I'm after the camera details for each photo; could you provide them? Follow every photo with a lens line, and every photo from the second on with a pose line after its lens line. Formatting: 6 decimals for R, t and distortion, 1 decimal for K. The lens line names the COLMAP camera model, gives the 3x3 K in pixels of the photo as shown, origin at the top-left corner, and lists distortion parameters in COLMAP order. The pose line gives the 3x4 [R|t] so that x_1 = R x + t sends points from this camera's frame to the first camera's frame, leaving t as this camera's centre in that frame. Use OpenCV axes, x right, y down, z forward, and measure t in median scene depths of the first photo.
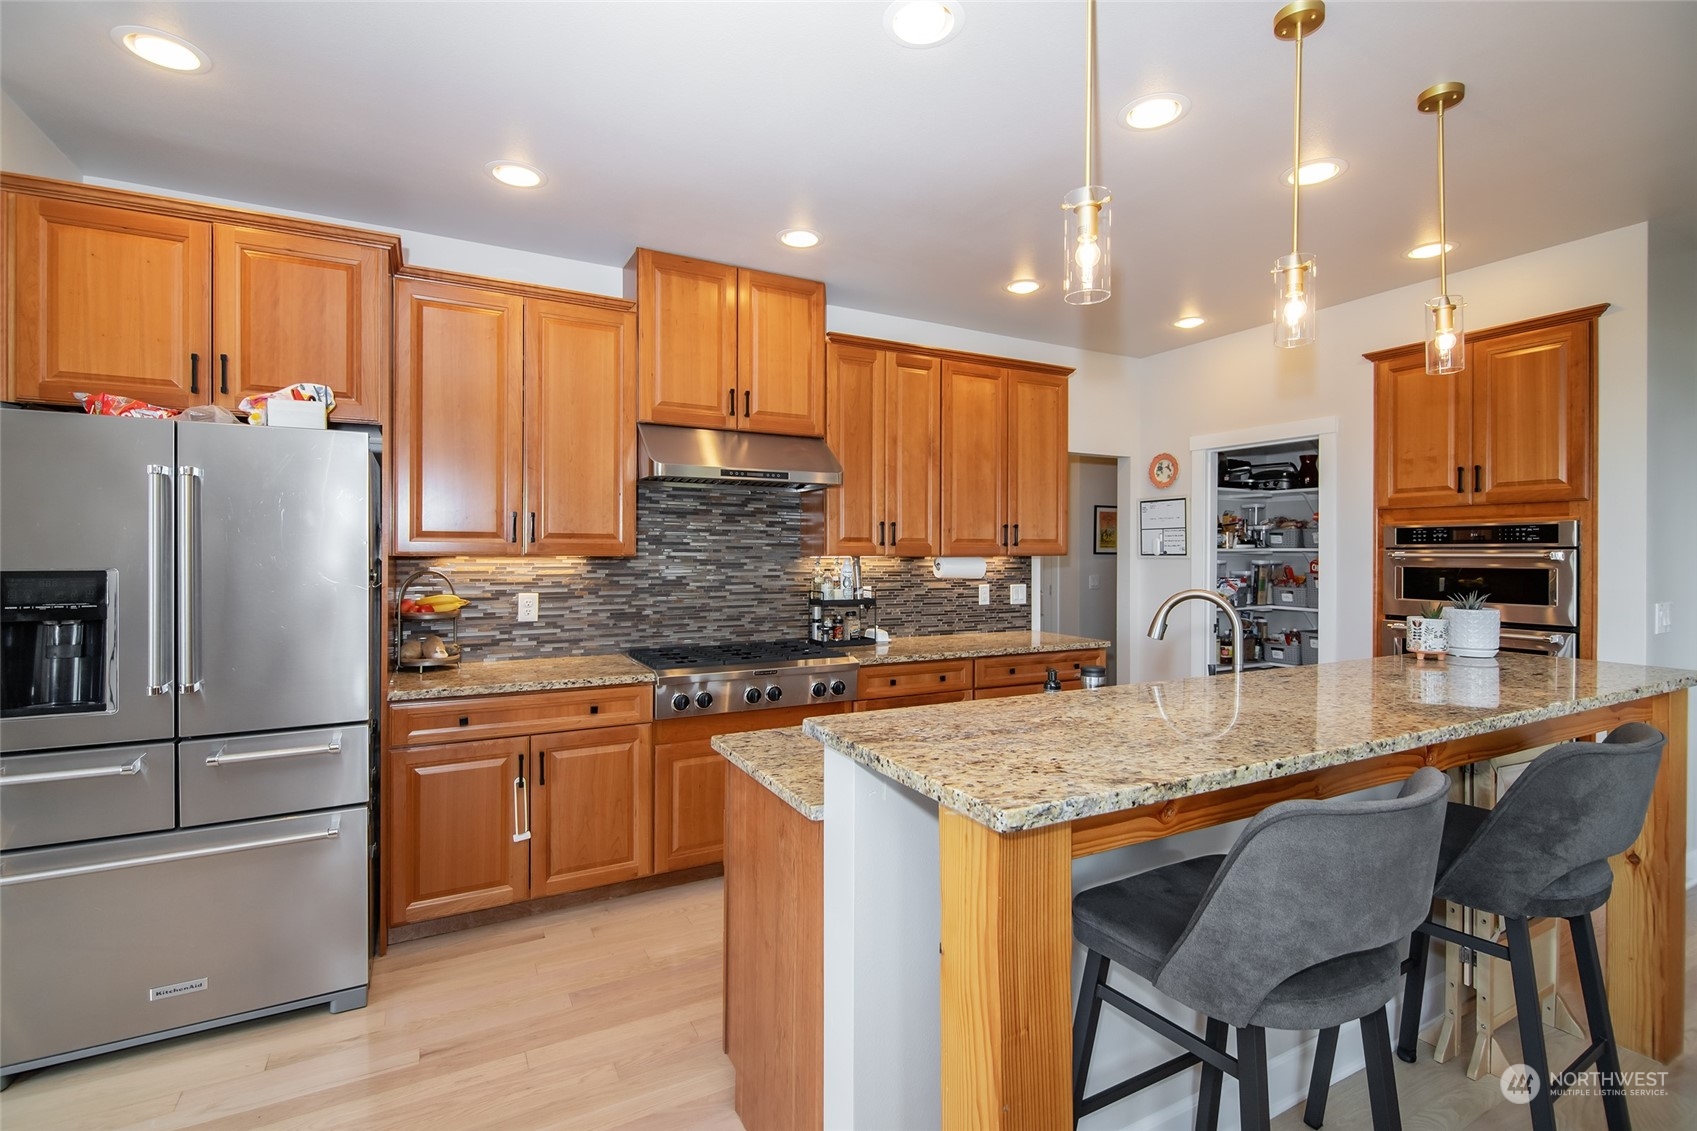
lens RADIAL K [[780.9, 0, 838.7], [0, 780.9, 551.0], [0, 0, 1]] dist [0.005135, -0.007310]
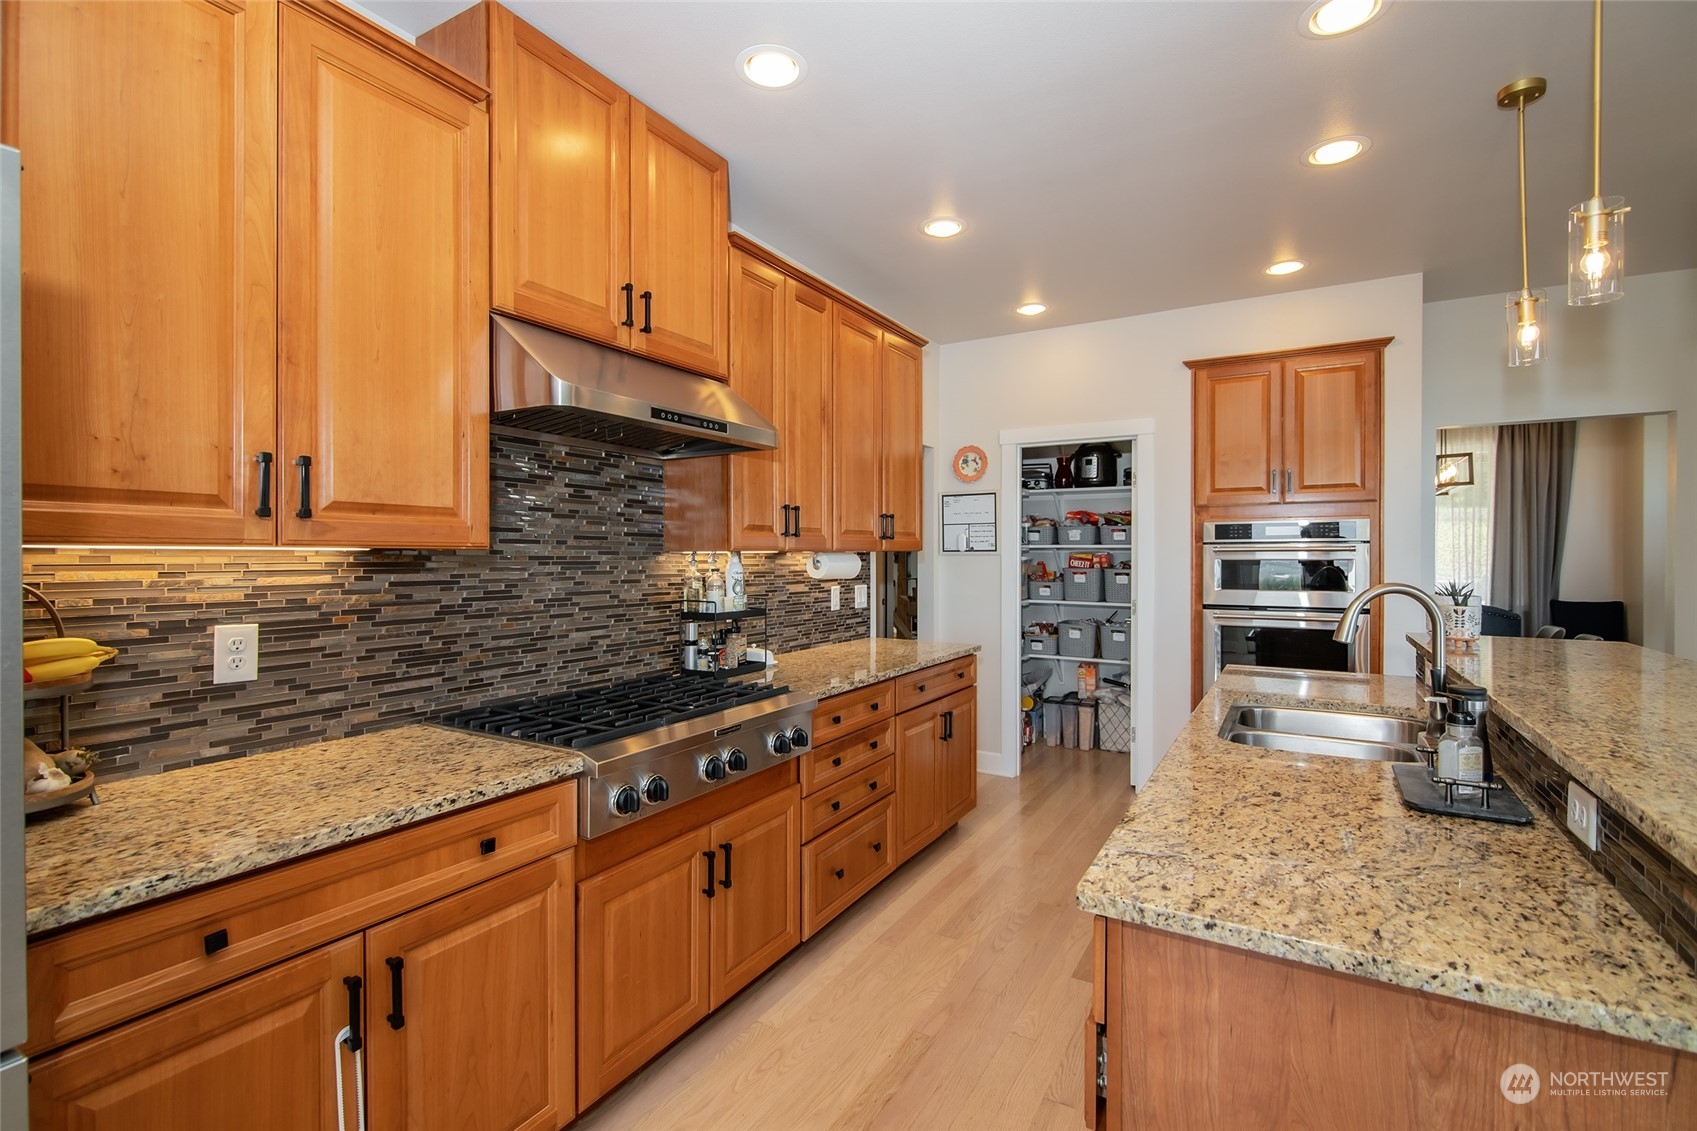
lens RADIAL K [[780.9, 0, 836.5], [0, 780.9, 556.9], [0, 0, 1]] dist [0.005135, -0.007310]
pose [[0.852202, -0.004568, 0.523193, -0.335178], [0.002631, 0.999987, 0.004446, 0.010558], [-0.523207, -0.002413, 0.852202, 0.386390]]
